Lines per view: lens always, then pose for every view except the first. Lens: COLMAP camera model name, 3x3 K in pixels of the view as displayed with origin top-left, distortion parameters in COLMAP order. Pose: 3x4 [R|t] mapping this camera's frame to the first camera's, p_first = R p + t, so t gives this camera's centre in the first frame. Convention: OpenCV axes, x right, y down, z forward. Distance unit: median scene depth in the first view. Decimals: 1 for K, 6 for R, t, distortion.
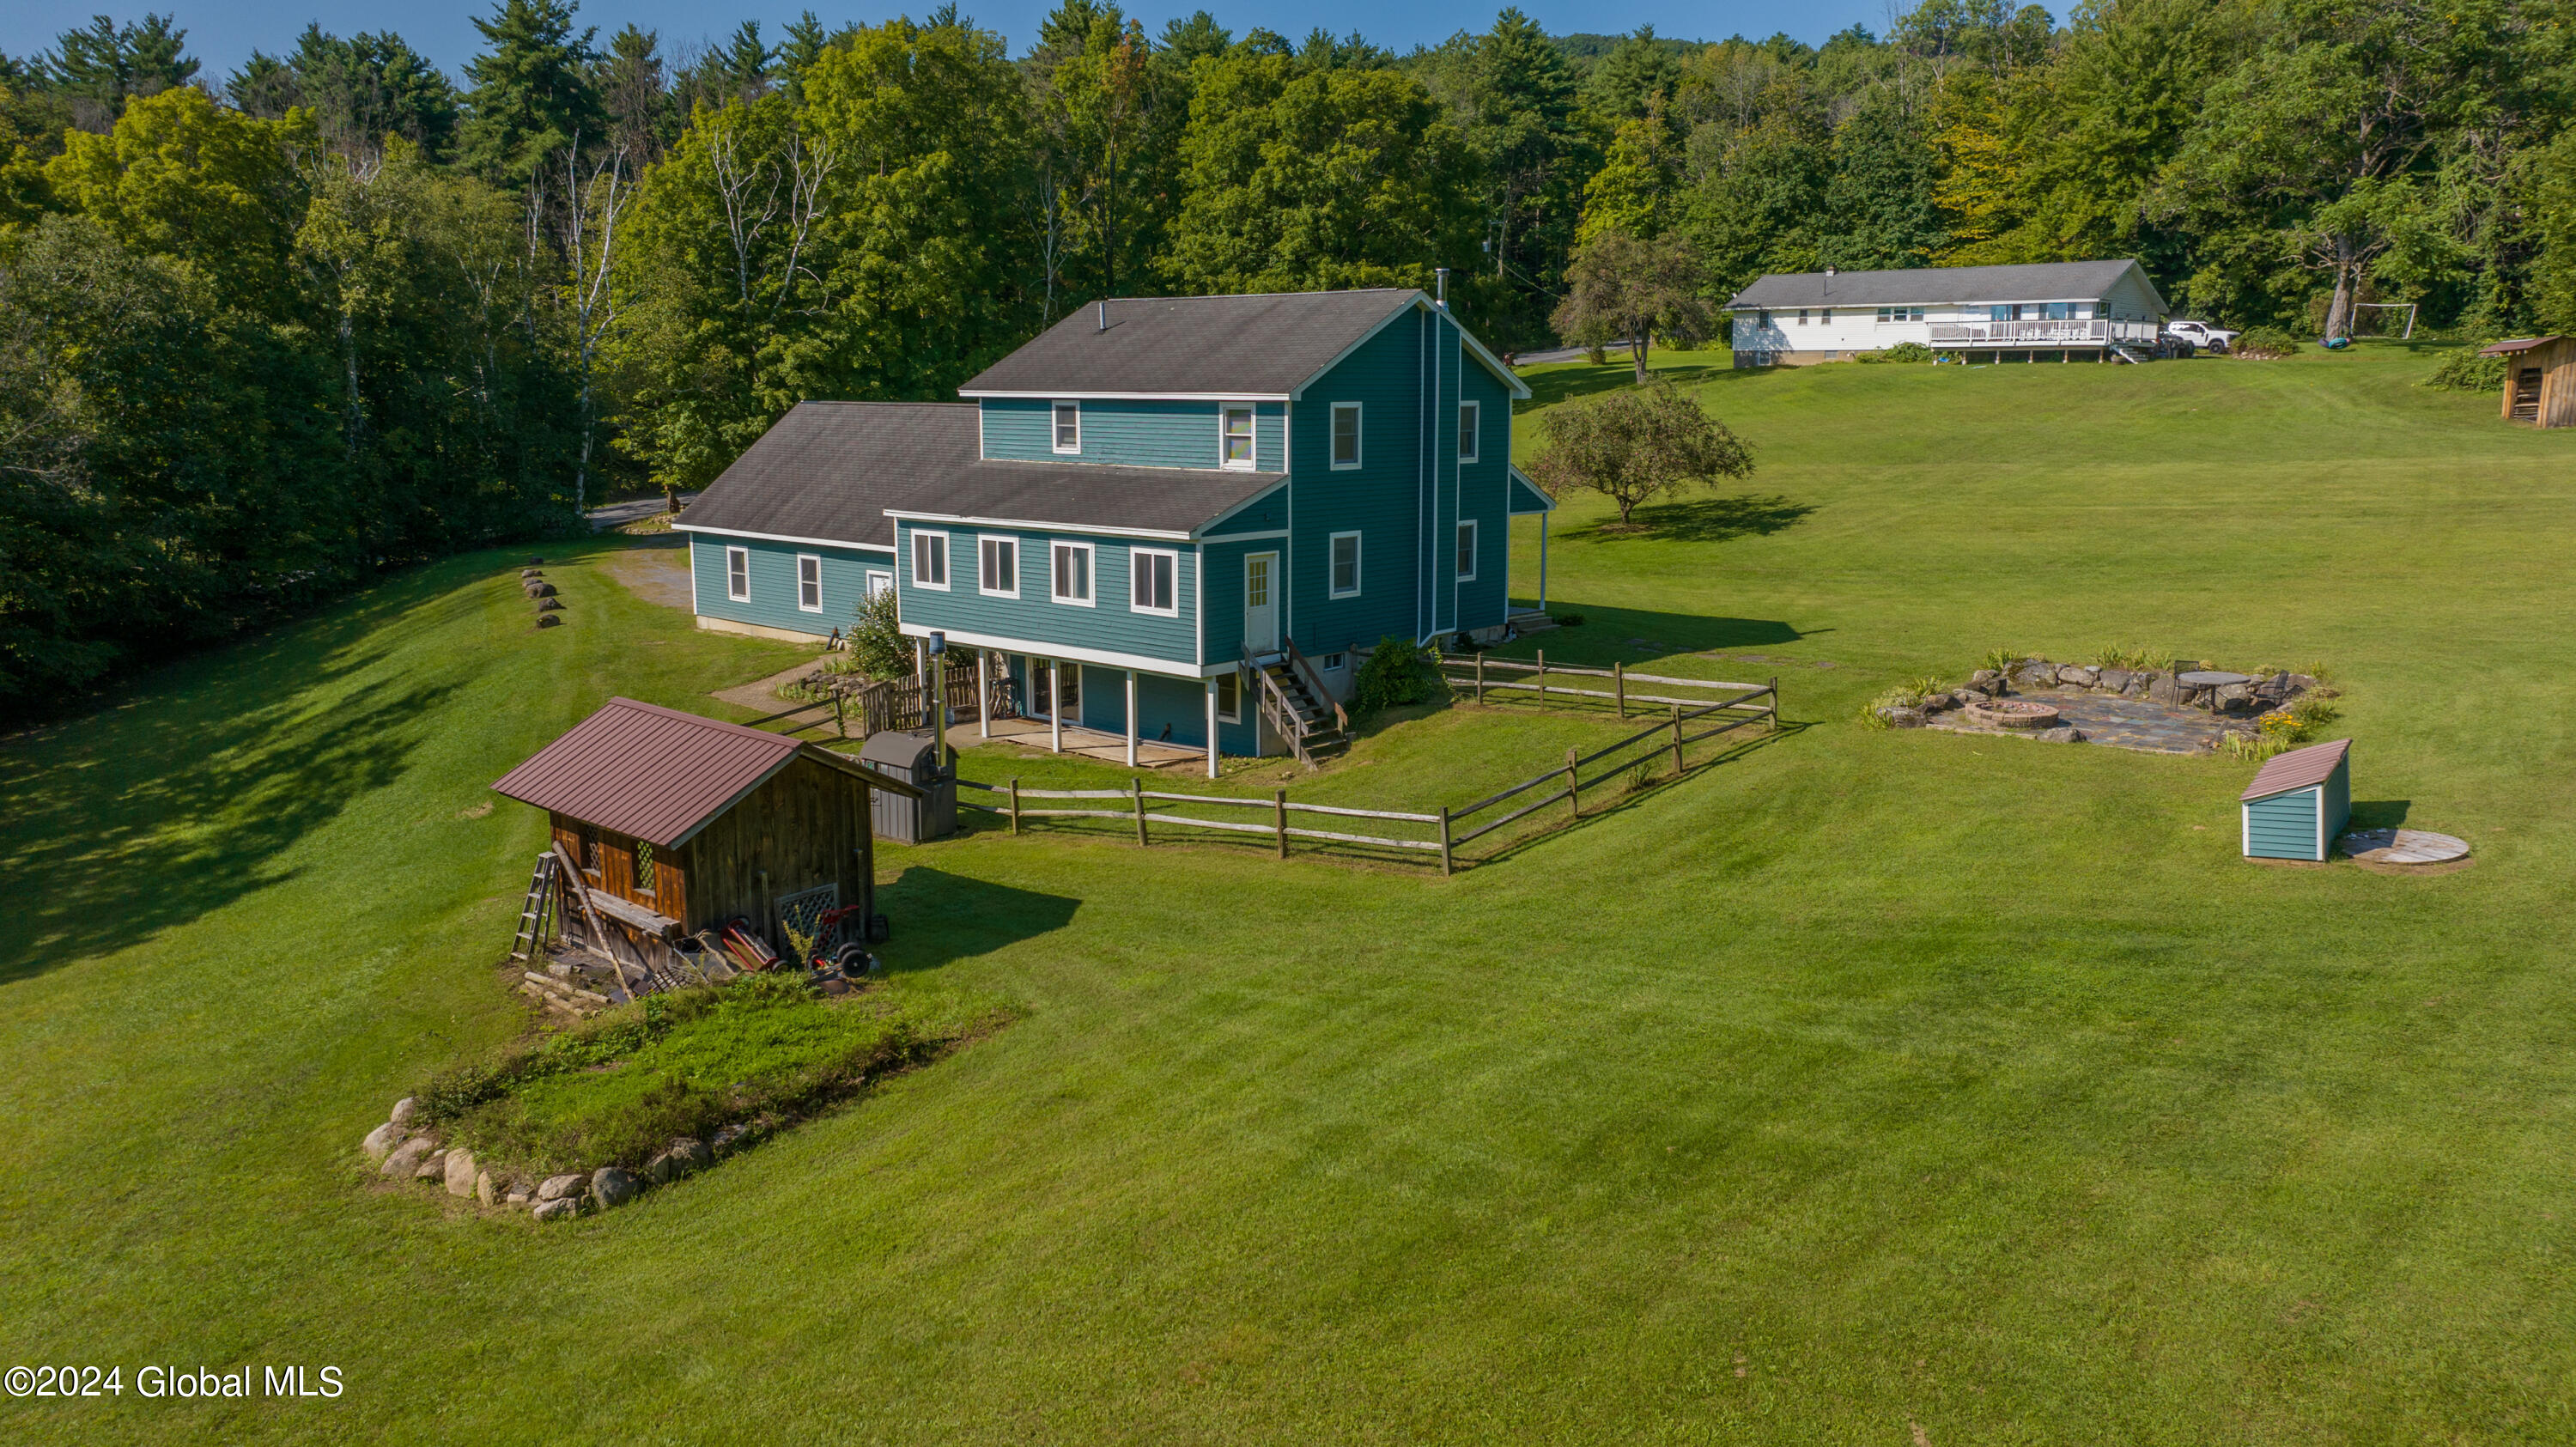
lens RADIAL K [[1820.1, 0, 1288.0], [0, 1820.1, 723.5], [0, 0, 1]] dist [-0.051724, 0.052179]
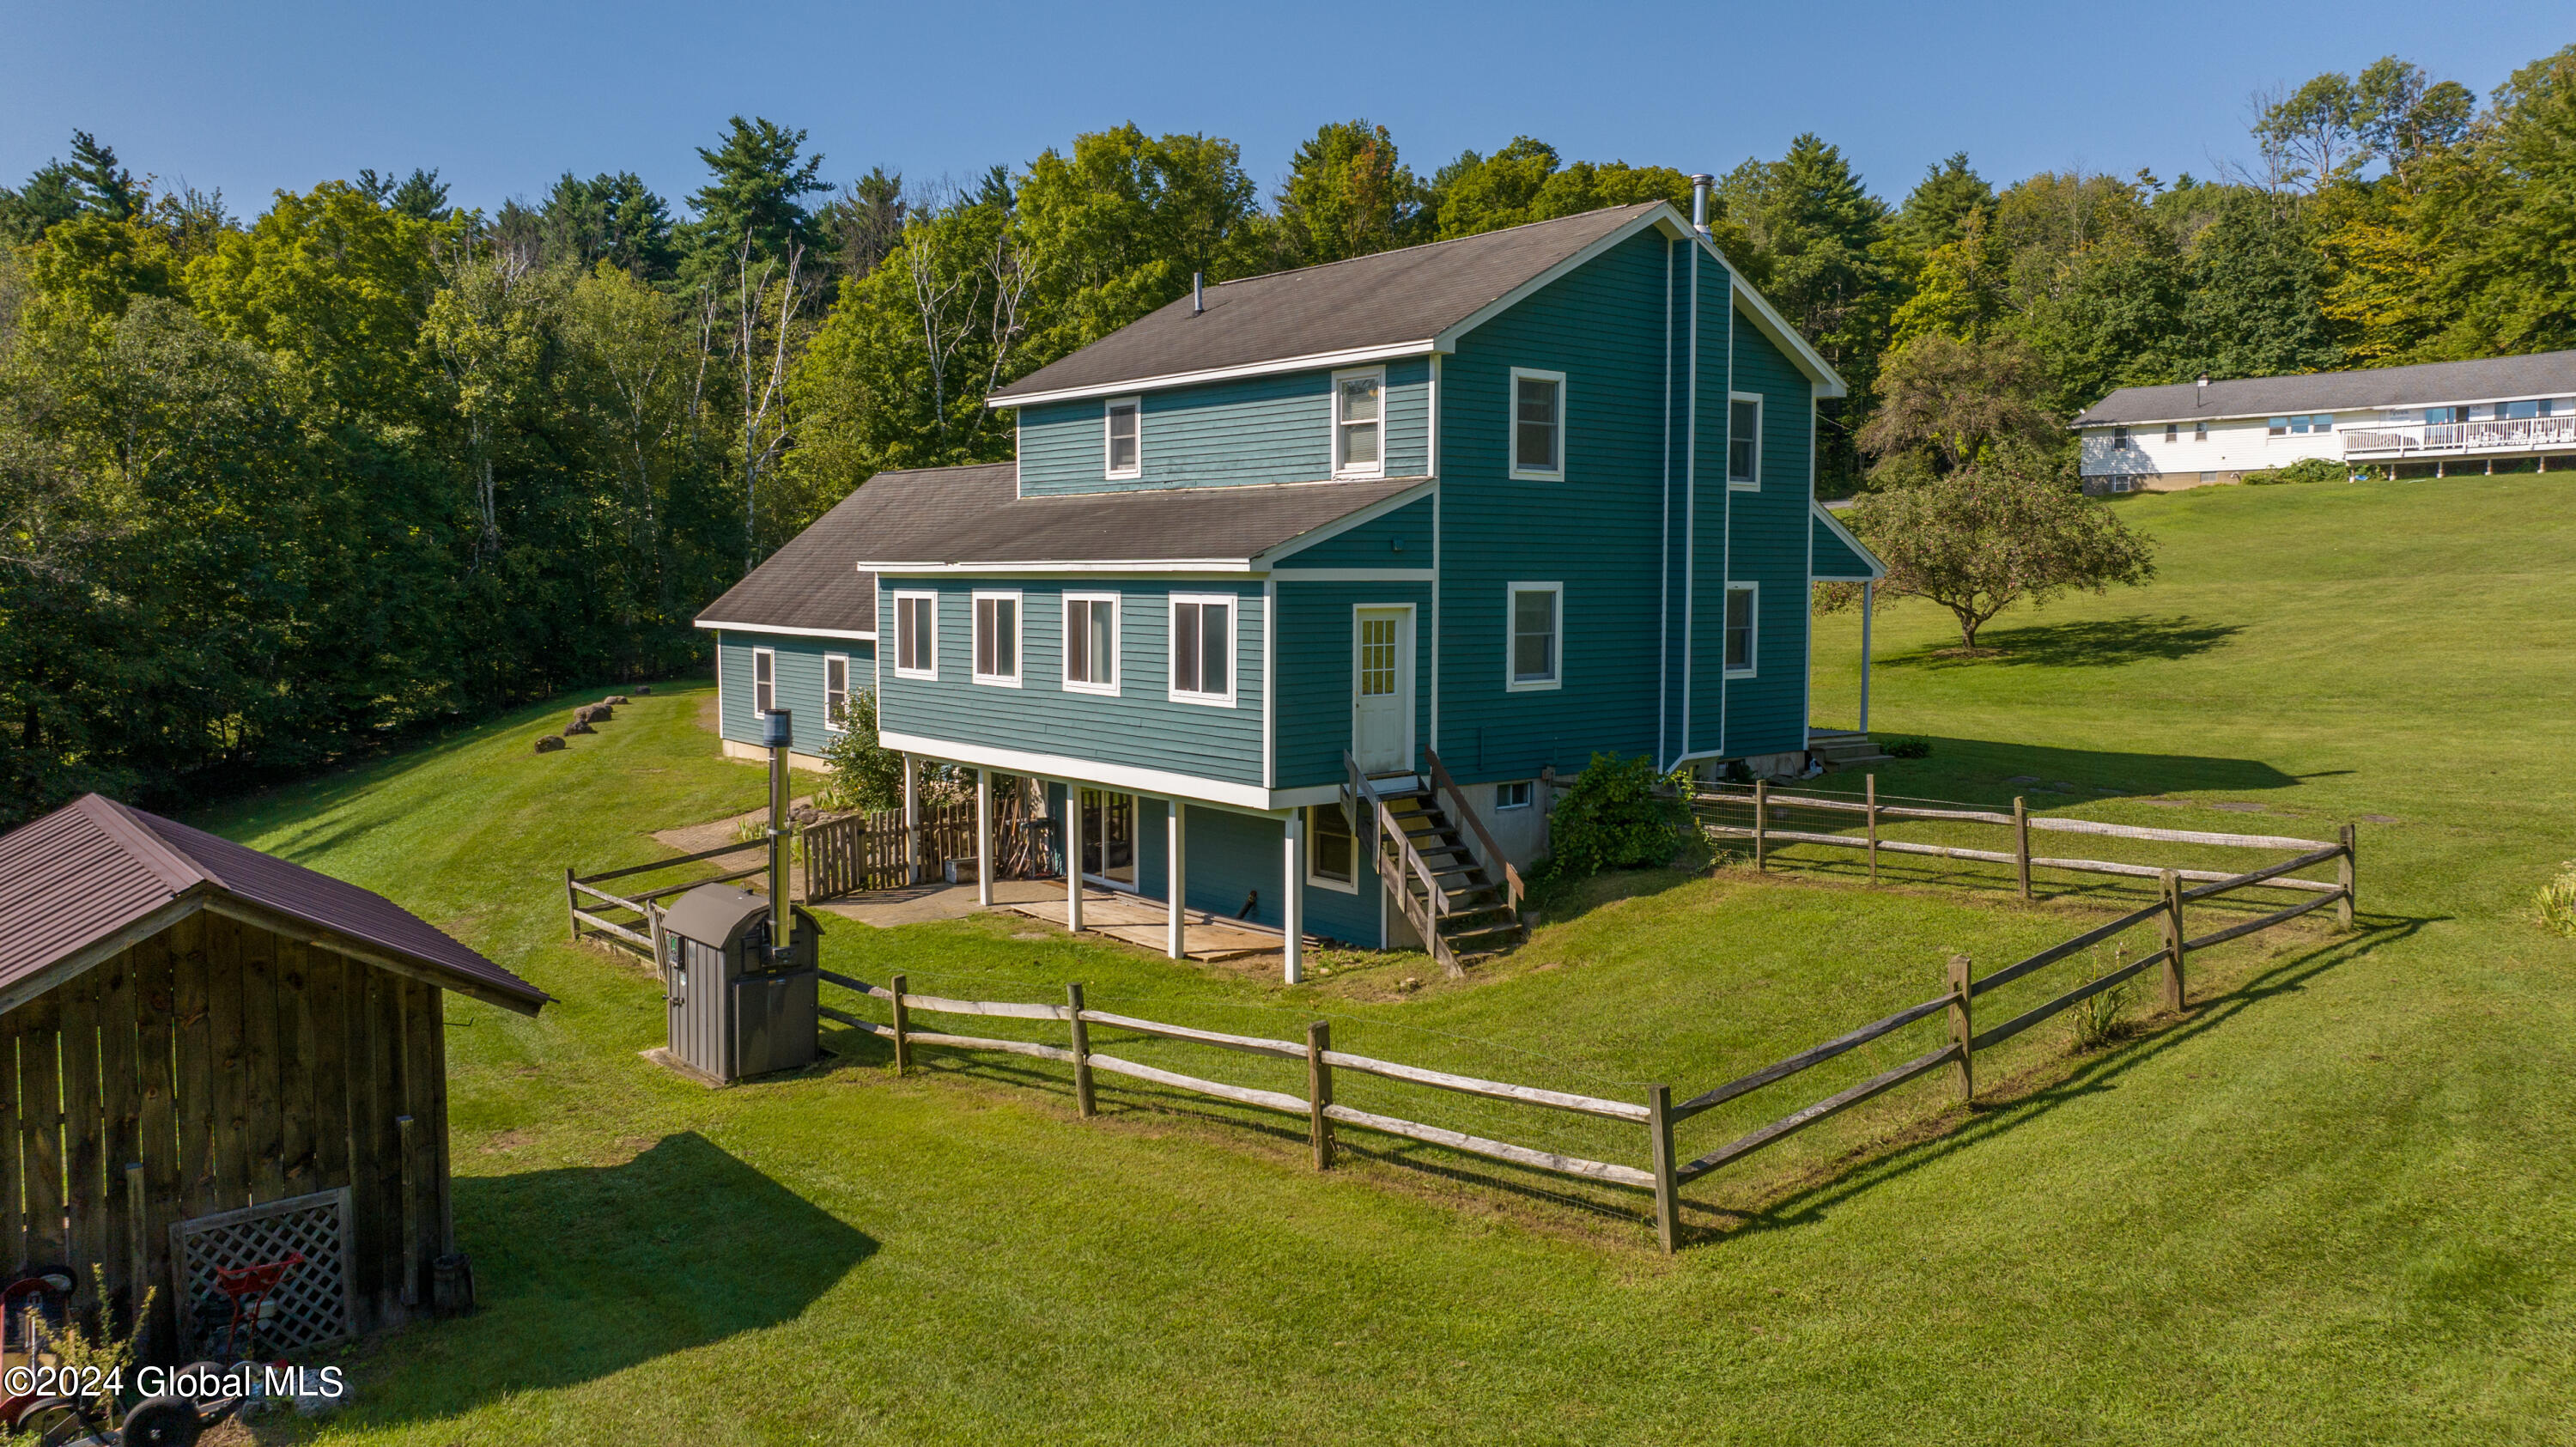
lens RADIAL K [[1812.3, 0, 1293.0], [0, 1812.3, 714.9], [0, 0, 1]] dist [-0.020318, -0.000521]
pose [[0.988045, 0.014020, -0.153524, 0.022791], [-0.030402, 0.994020, -0.104880, 0.002486], [0.151136, 0.108294, 0.982563, 0.199669]]
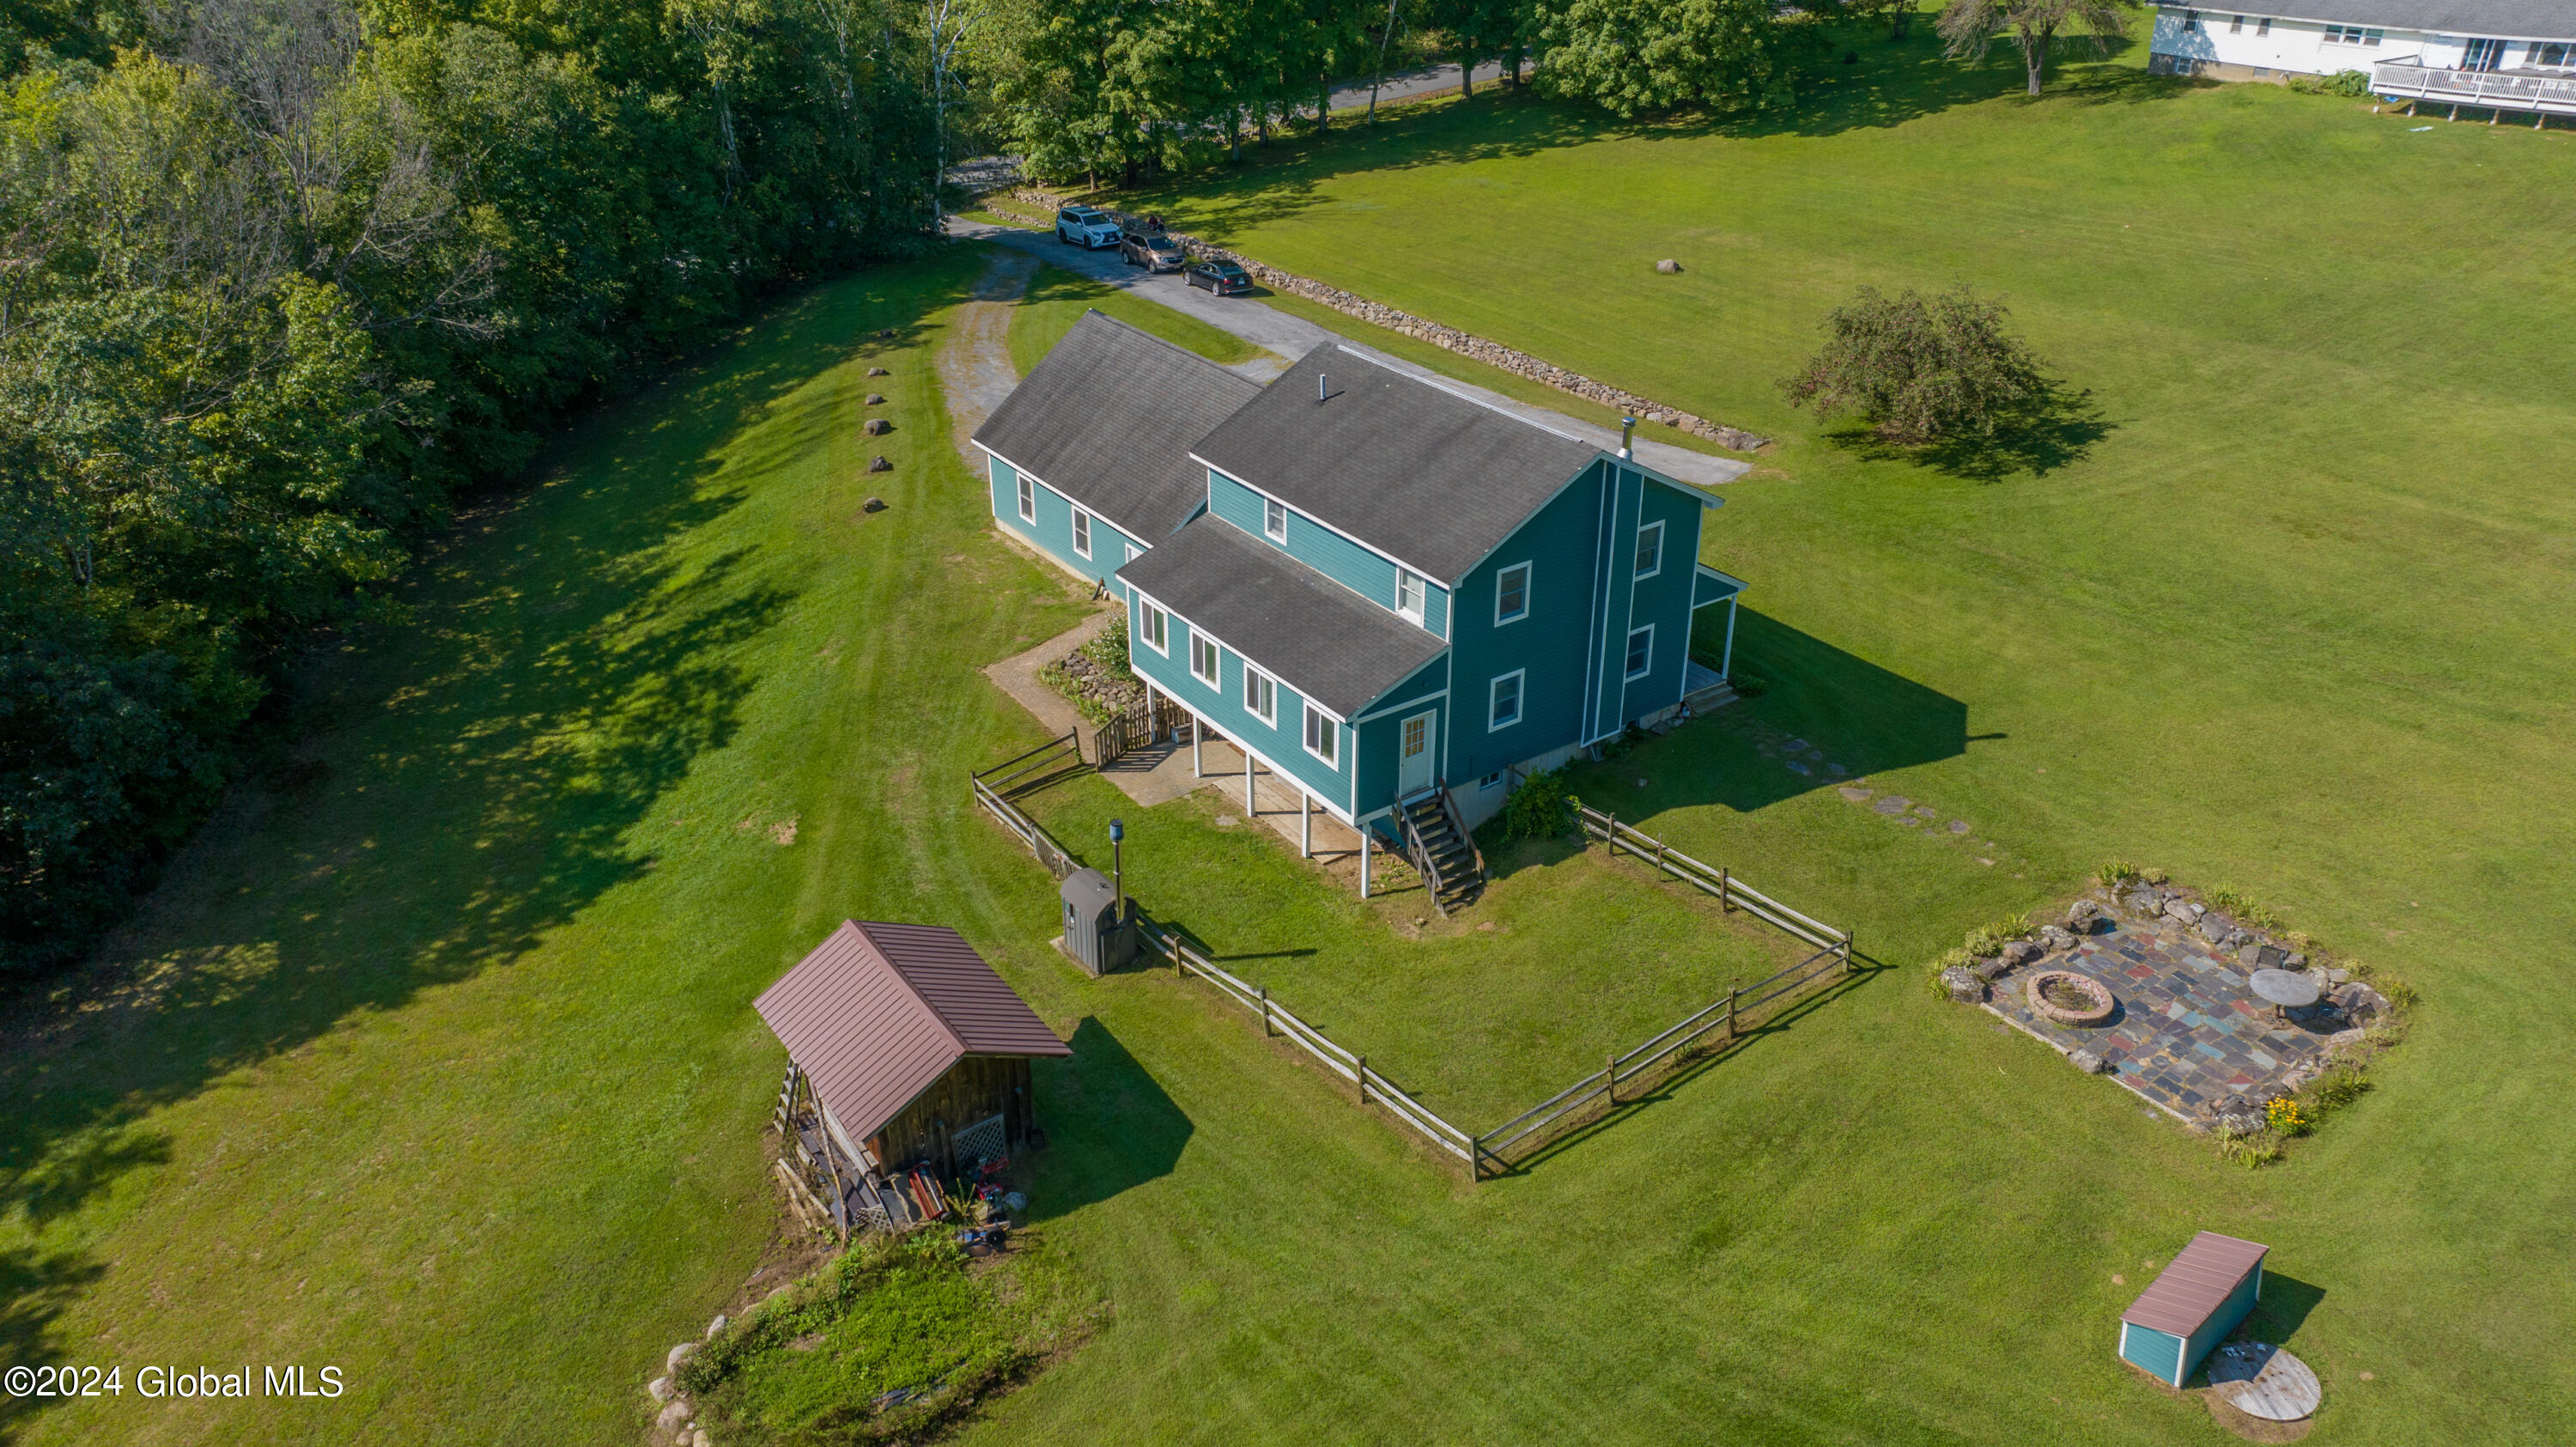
lens RADIAL K [[1796.6, 0, 1288.0], [0, 1796.6, 723.5], [0, 0, 1]] dist [-0.011653, -0.001043]
pose [[0.973798, 0.104216, -0.202130, 0.062555], [-0.039175, 0.952403, 0.302315, -0.200628], [0.224016, -0.286475, 0.931531, -0.020779]]
